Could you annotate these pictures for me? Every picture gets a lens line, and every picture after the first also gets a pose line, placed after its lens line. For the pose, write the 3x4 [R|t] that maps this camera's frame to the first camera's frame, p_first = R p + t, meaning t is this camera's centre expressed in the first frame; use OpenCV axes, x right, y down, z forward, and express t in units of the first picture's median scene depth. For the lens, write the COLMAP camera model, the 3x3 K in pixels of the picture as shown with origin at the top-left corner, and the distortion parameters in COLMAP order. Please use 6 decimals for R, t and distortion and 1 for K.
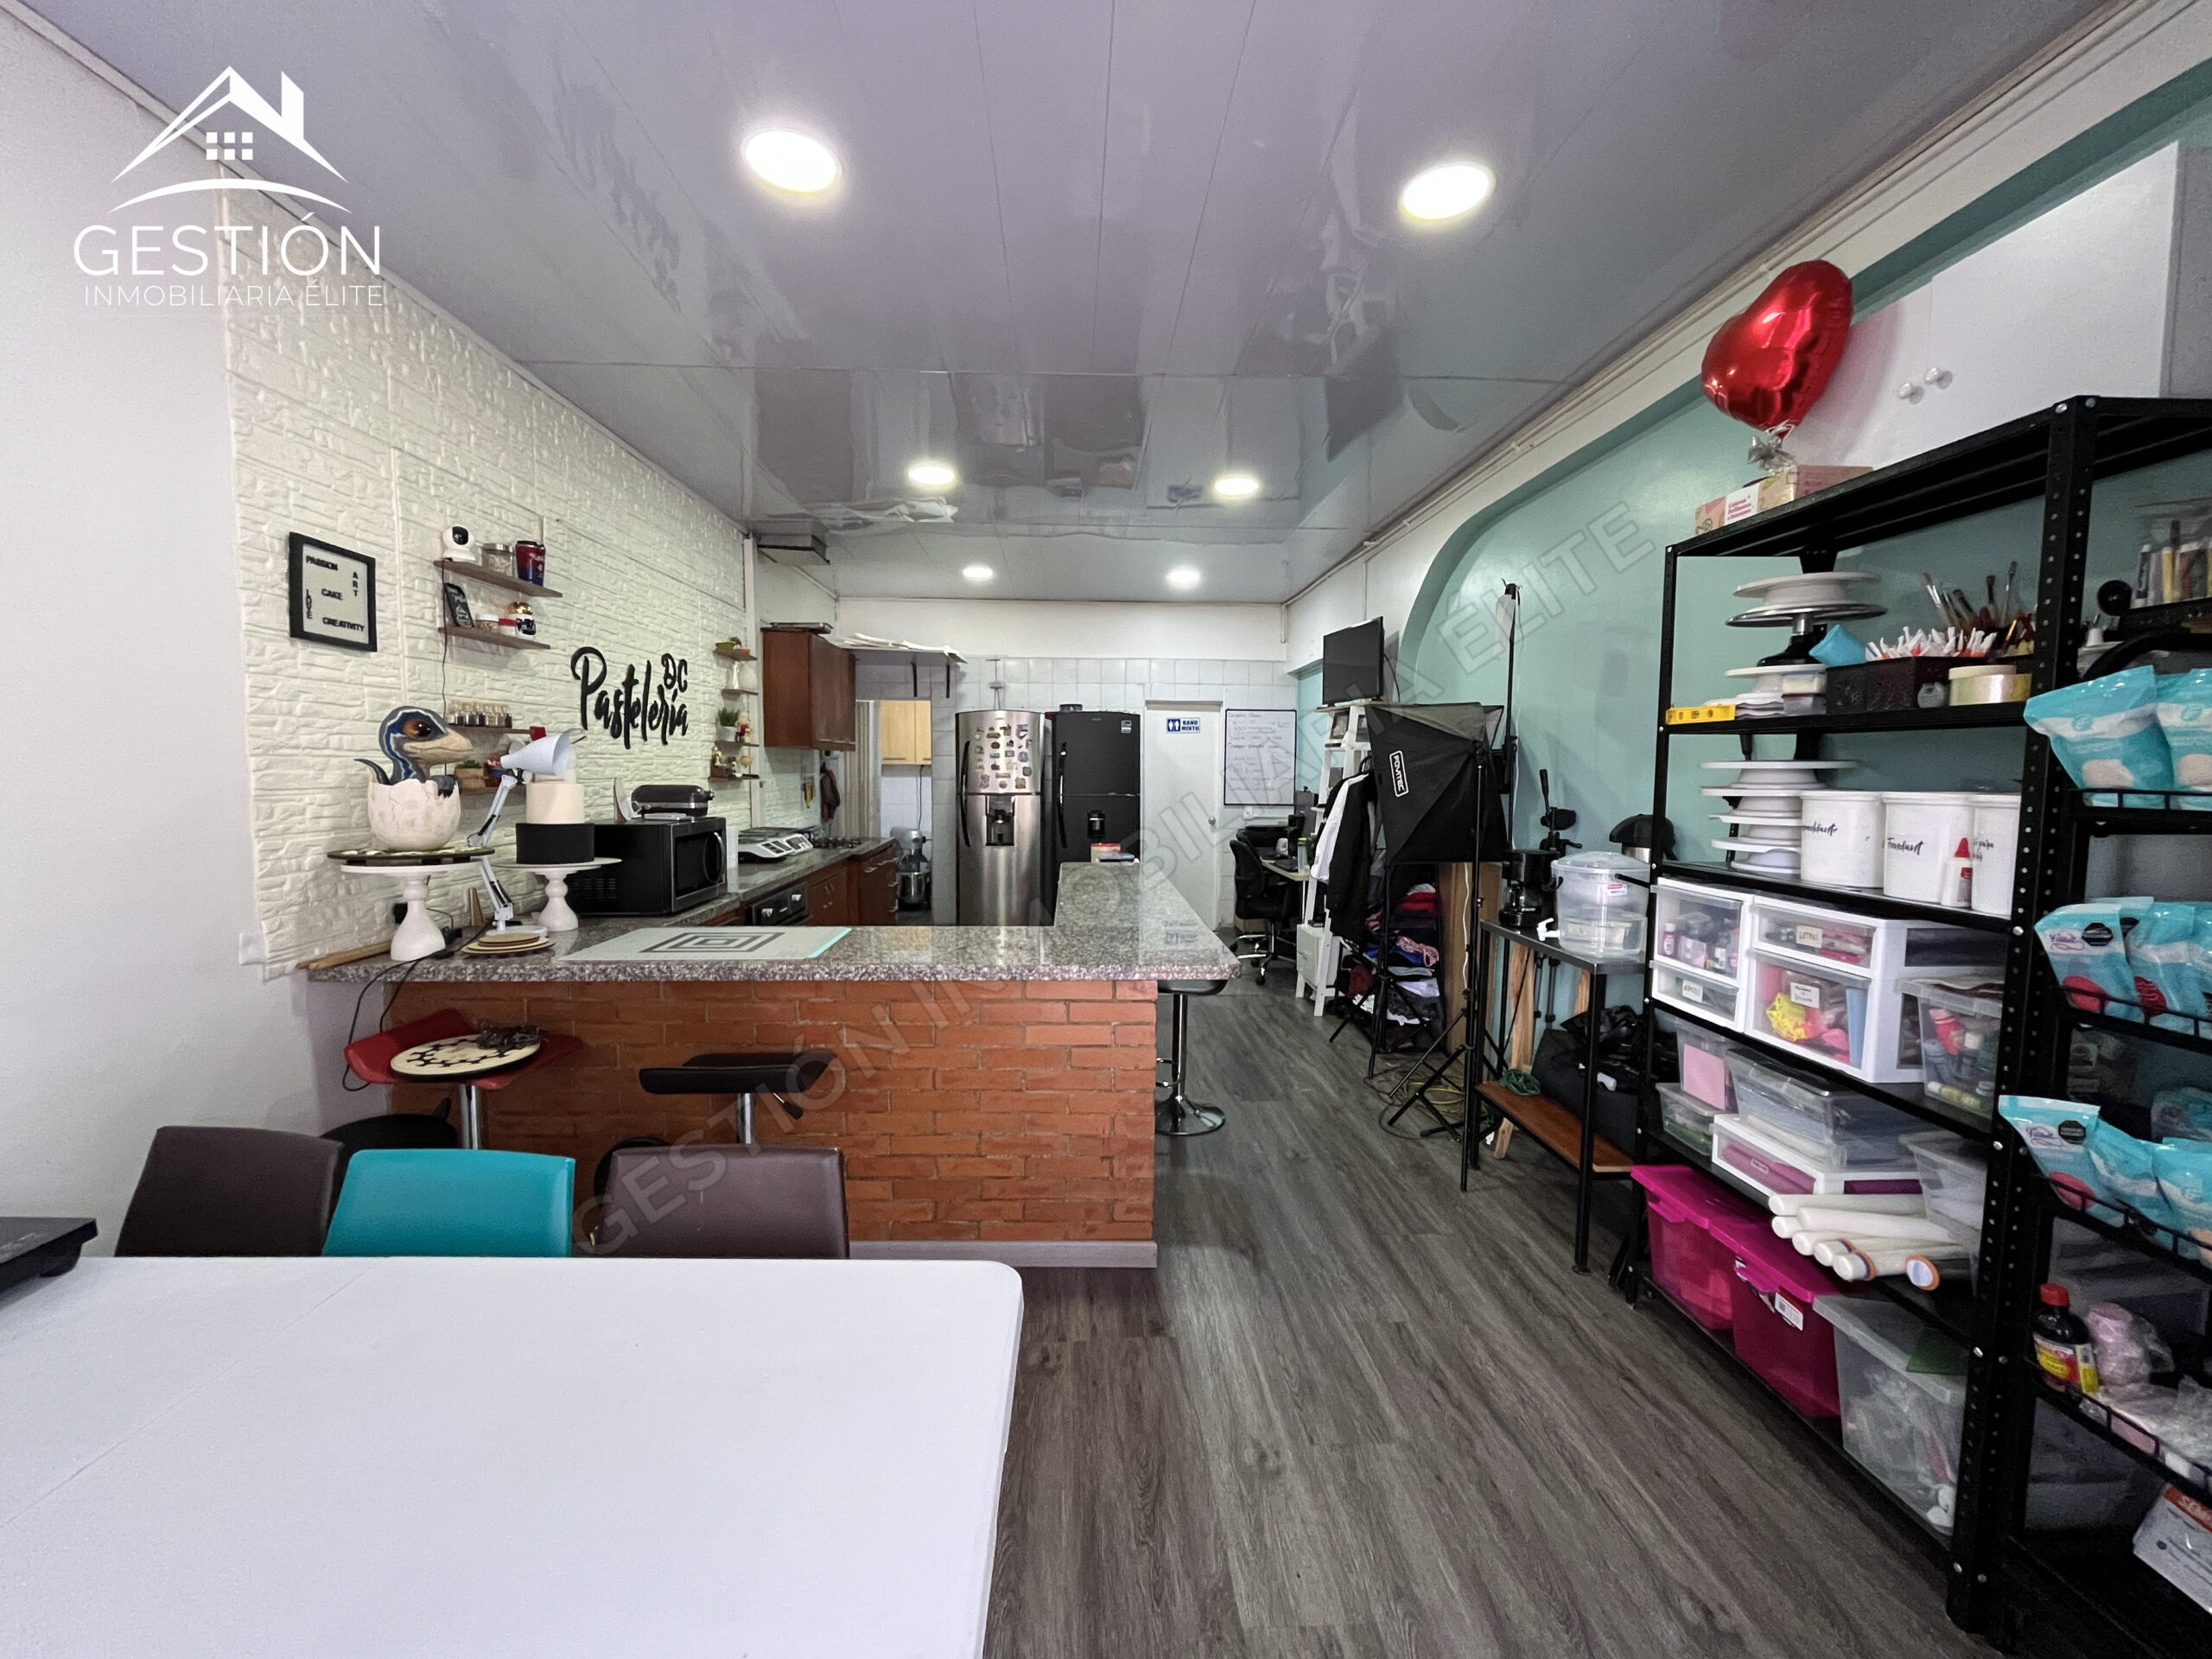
lens RADIAL K [[898.1, 0, 1082.9], [0, 898.1, 829.4], [0, 0, 1]] dist [-0.000356, 0.000001]
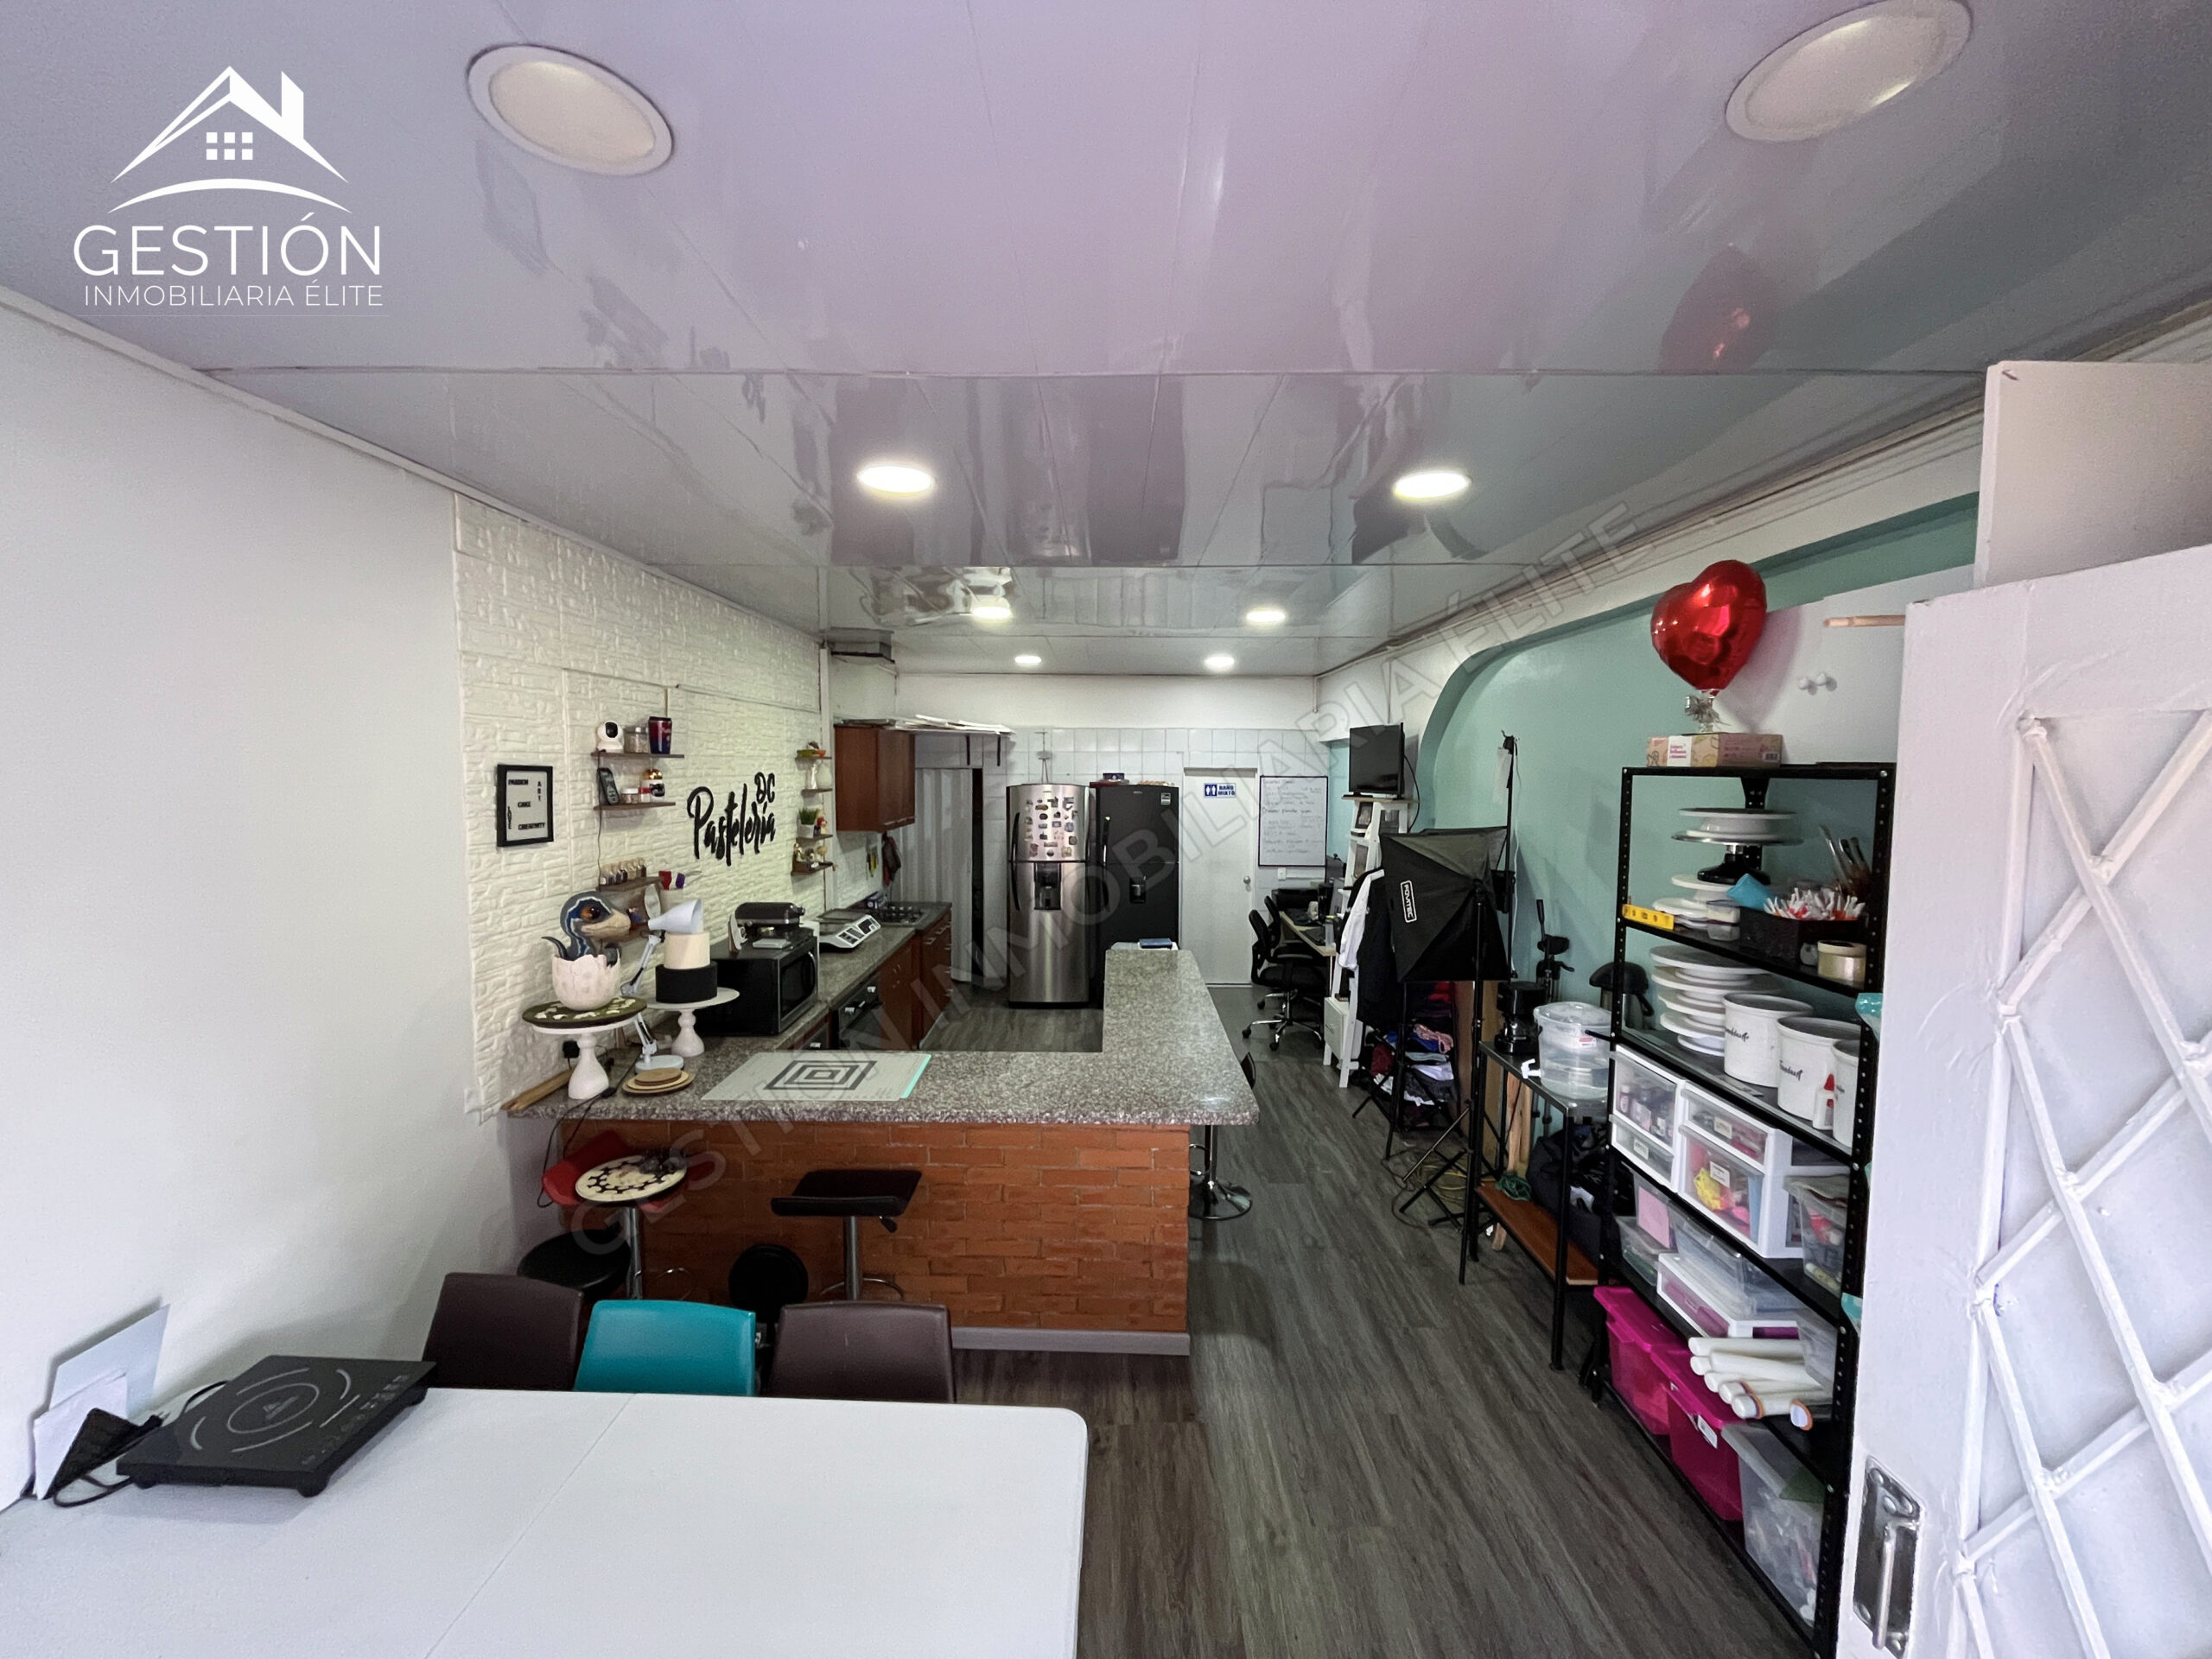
lens RADIAL K [[898.1, 0, 1082.9], [0, 898.1, 829.4], [0, 0, 1]] dist [-0.000356, 0.000001]
pose [[0.999017, 0.001780, -0.044301, -0.006810], [-0.001775, 0.999998, 0.000137, -0.206592], [0.044301, -0.000058, 0.999018, -0.189123]]
